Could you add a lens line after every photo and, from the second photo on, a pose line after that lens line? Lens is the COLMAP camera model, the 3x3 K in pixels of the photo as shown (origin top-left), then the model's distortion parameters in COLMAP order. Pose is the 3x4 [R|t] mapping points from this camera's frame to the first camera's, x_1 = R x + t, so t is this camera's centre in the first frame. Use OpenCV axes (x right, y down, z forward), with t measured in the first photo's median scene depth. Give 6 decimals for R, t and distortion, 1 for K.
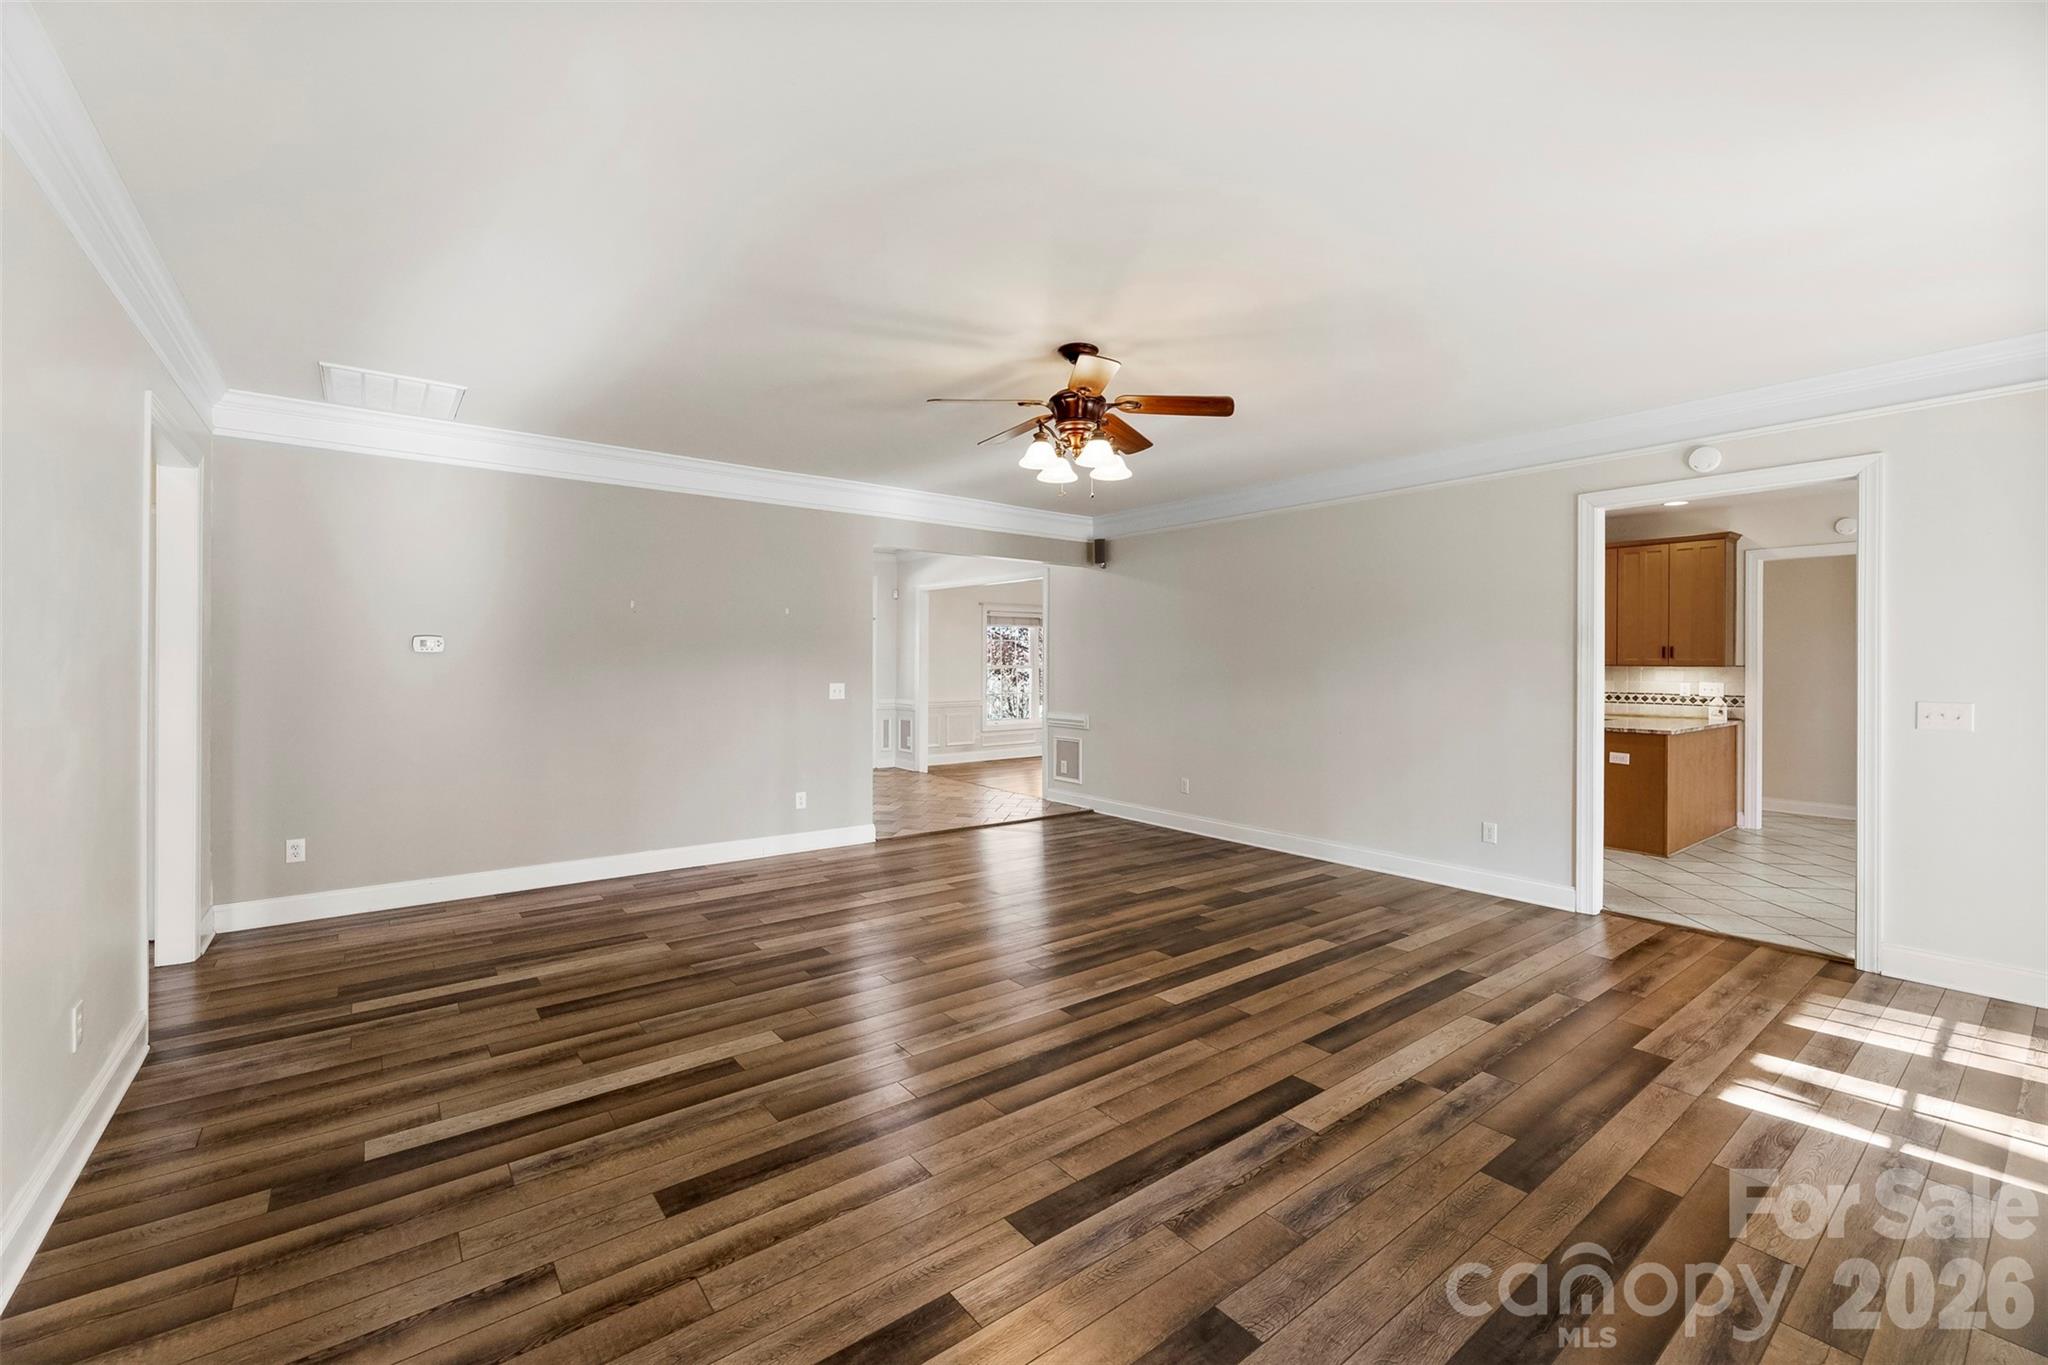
lens RADIAL K [[837.7, 0, 1018.9], [0, 837.7, 662.4], [0, 0, 1]] dist [-0.000070, -0.000168]
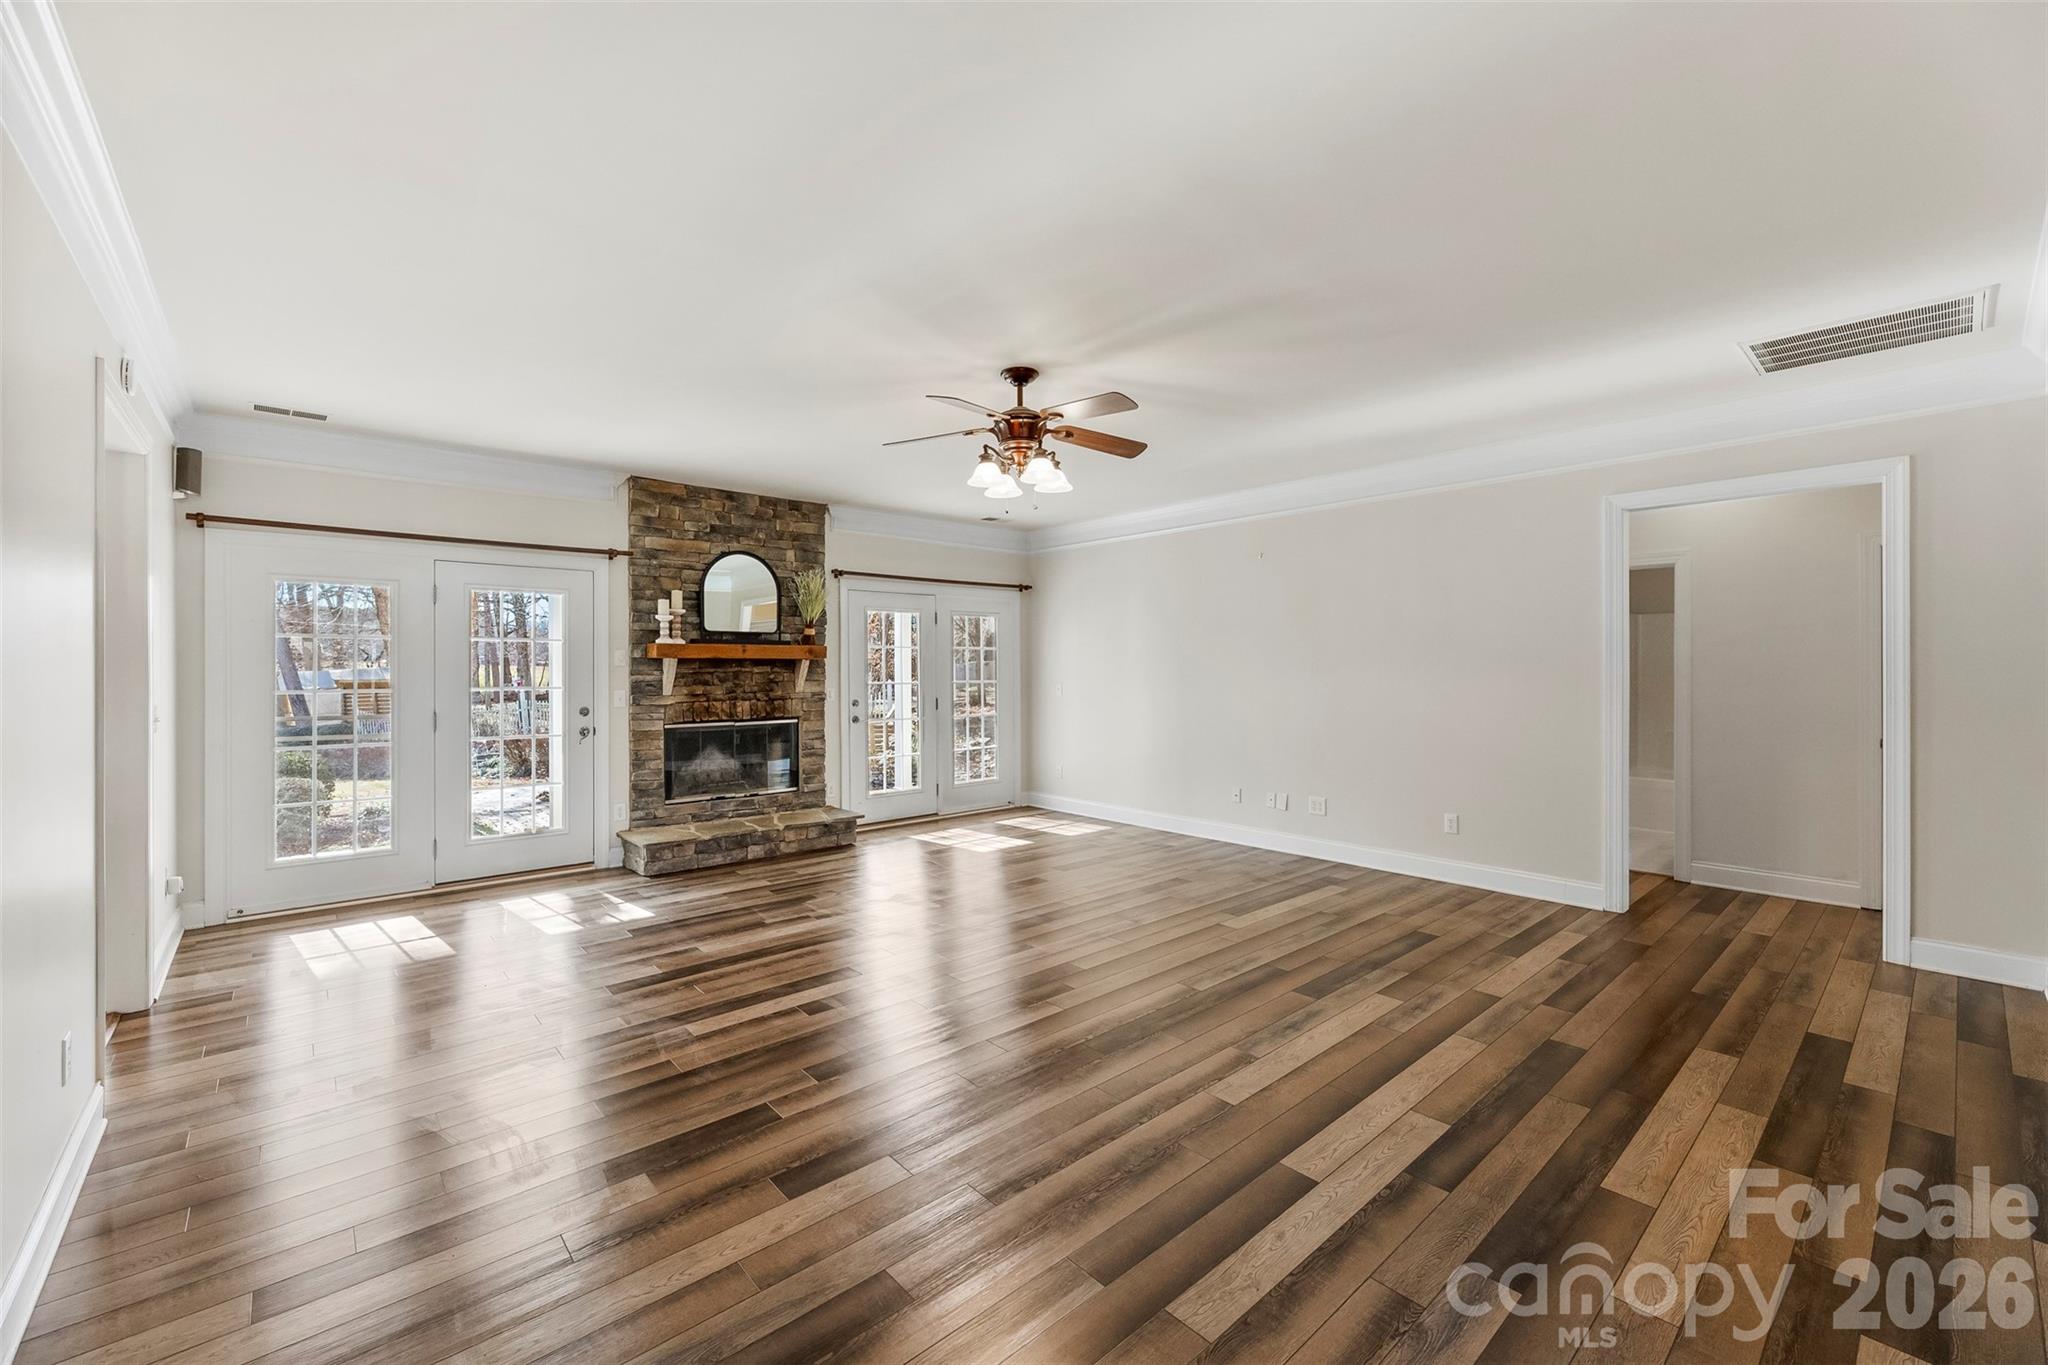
lens RADIAL K [[837.7, 0, 1026.7], [0, 837.7, 672.3], [0, 0, 1]] dist [-0.000070, -0.000168]
pose [[-0.997792, -0.000819, -0.066408, 0.138491], [-0.001036, 0.999994, 0.003246, 0.003908], [0.066405, 0.003307, -0.997787, 2.171270]]
